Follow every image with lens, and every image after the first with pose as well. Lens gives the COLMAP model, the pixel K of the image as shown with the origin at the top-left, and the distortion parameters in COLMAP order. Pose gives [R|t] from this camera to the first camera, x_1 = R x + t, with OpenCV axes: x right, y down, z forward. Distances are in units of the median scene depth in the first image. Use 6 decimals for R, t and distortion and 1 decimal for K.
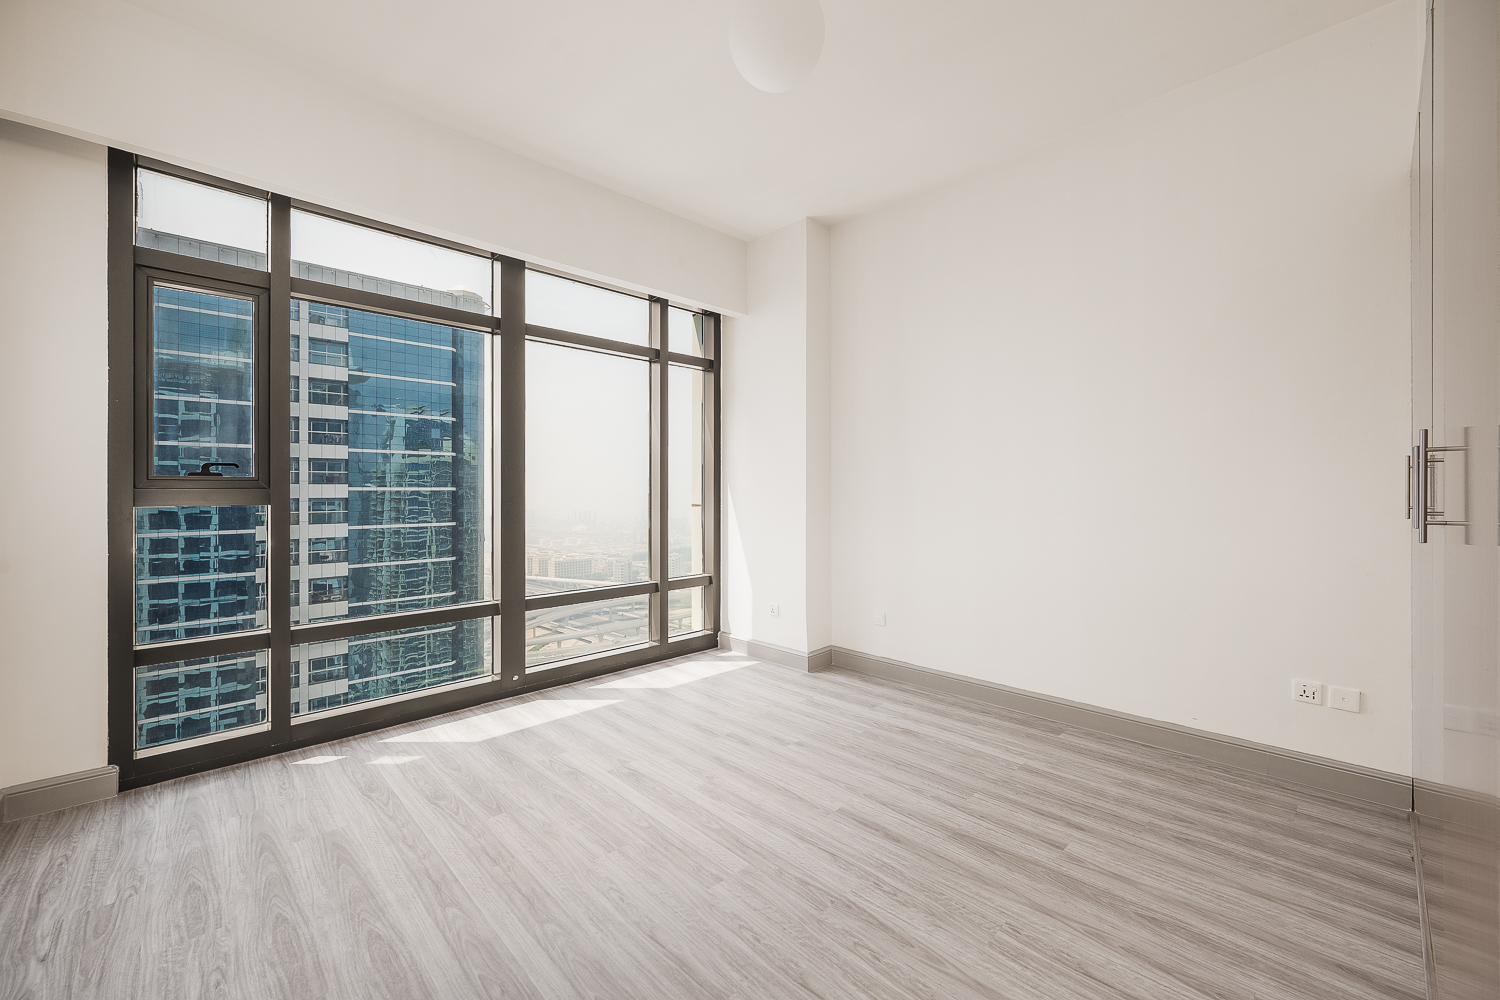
lens RADIAL K [[590.3, 0, 755.8], [0, 590.3, 494.6], [0, 0, 1]] dist [-0.001474, 0.000128]
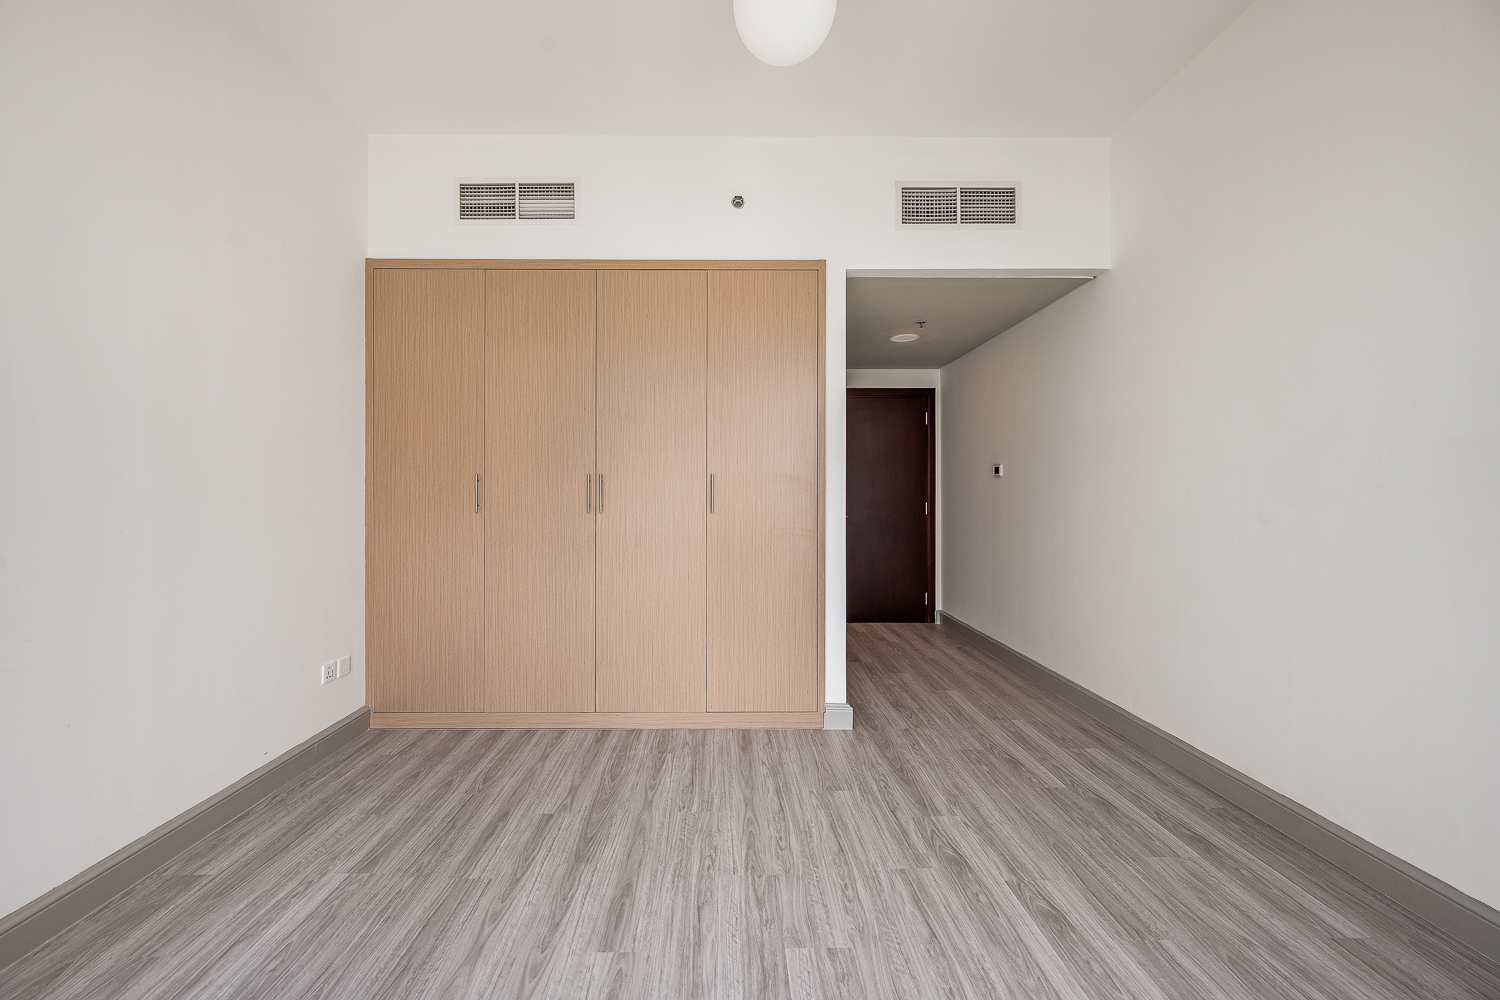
lens RADIAL K [[590.3, 0, 754.2], [0, 590.3, 496.0], [0, 0, 1]] dist [-0.001474, 0.000128]
pose [[-0.737201, 0.004863, 0.675655, -0.504140], [0.007810, 0.999969, 0.001325, 0.008955], [-0.675628, 0.006254, -0.737216, 1.552830]]
